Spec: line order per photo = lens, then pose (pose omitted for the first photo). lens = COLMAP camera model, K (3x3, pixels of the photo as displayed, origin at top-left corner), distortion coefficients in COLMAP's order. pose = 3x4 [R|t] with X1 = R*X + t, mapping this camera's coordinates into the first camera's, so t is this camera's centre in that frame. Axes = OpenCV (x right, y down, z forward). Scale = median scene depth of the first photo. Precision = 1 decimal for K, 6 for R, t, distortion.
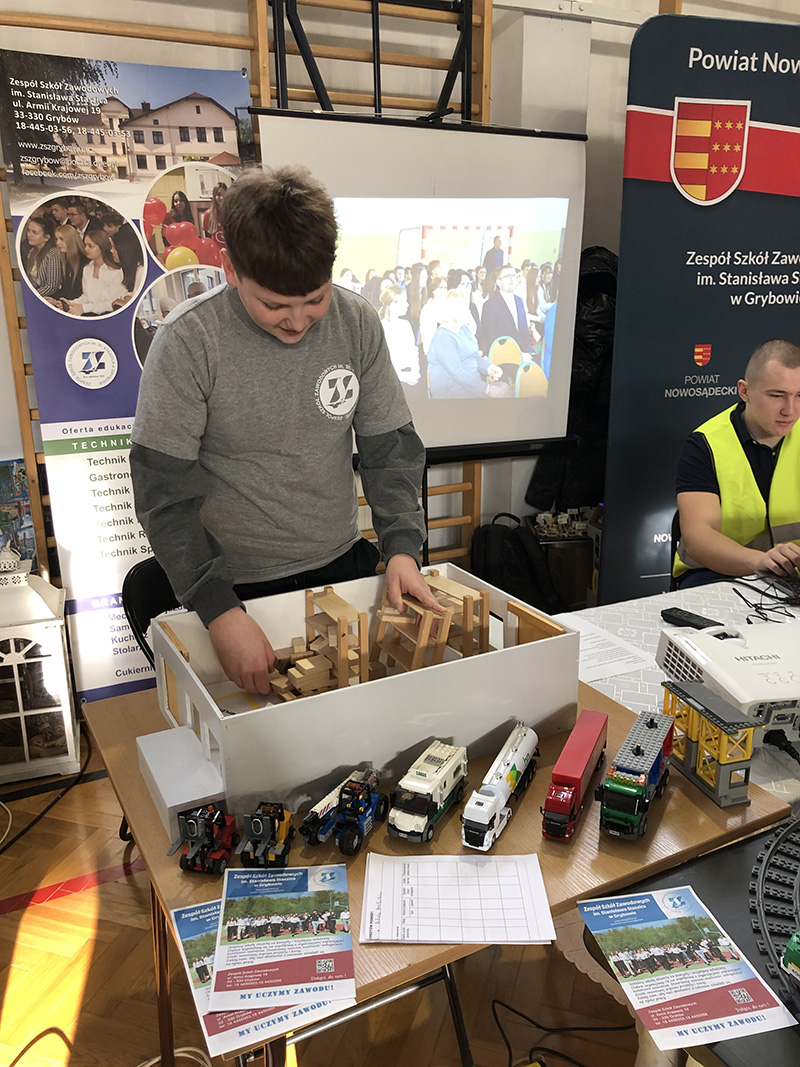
lens RADIAL K [[860.2, 0, 400.0], [0, 860.2, 533.5], [0, 0, 1]] dist [-0.003335, 0.002829]
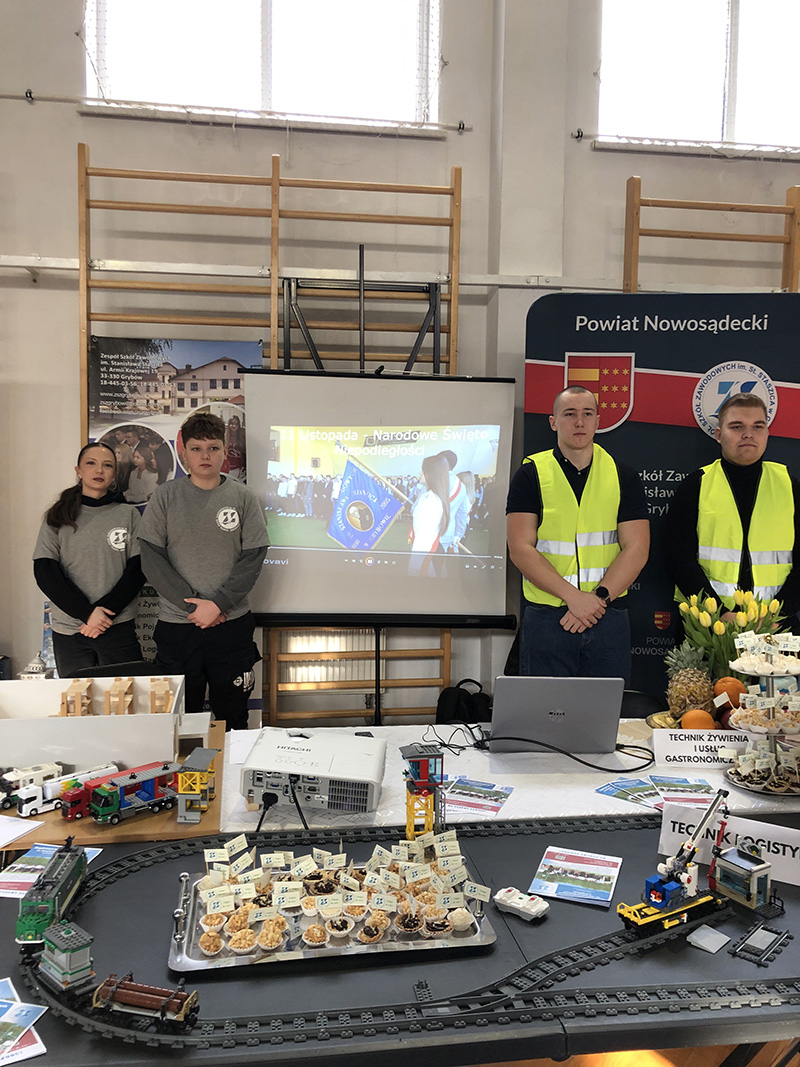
lens RADIAL K [[860.2, 0, 400.0], [0, 860.2, 533.5], [0, 0, 1]] dist [-0.003335, 0.002829]
pose [[0.947608, 0.046320, -0.316059, 0.499329], [-0.112335, 0.974553, -0.193976, 0.024567], [0.299031, 0.219318, 0.928698, -0.187464]]
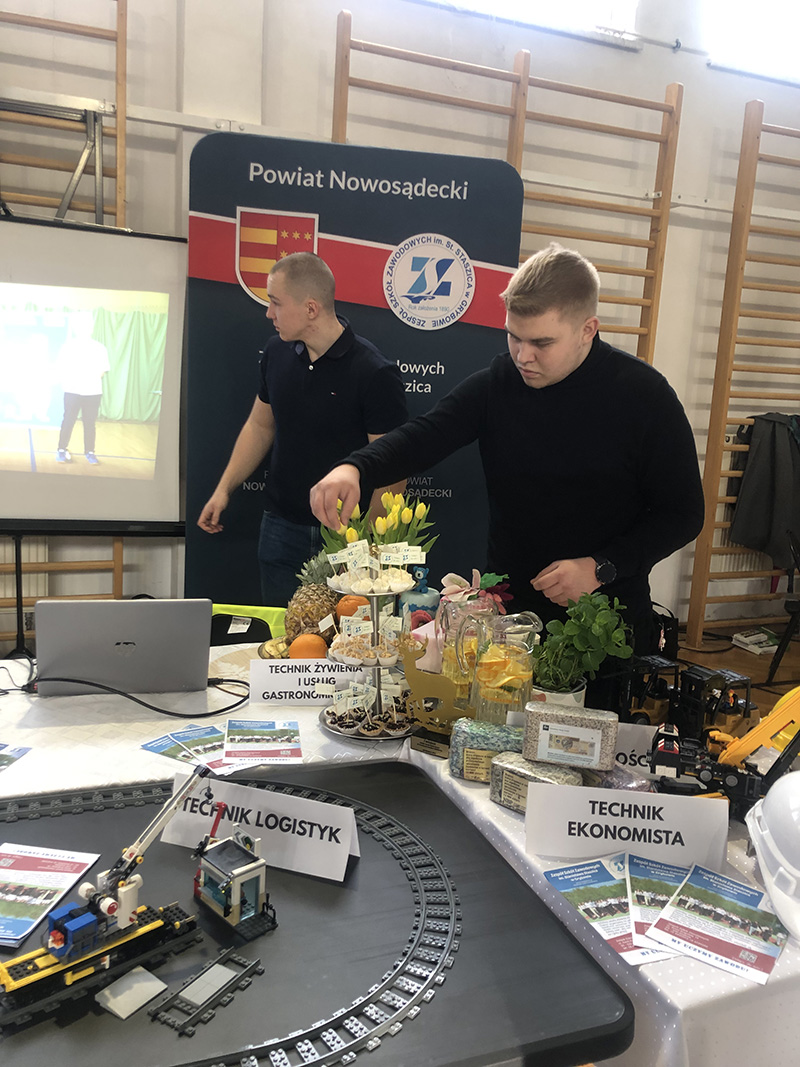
lens RADIAL K [[868.8, 0, 400.0], [0, 868.8, 533.5], [0, 0, 1]] dist [0.004462, -0.002267]
pose [[0.994332, 0.079078, -0.071070, 0.623230], [-0.086837, 0.989714, -0.113693, -0.008088], [0.061349, 0.119220, 0.990971, 0.005926]]
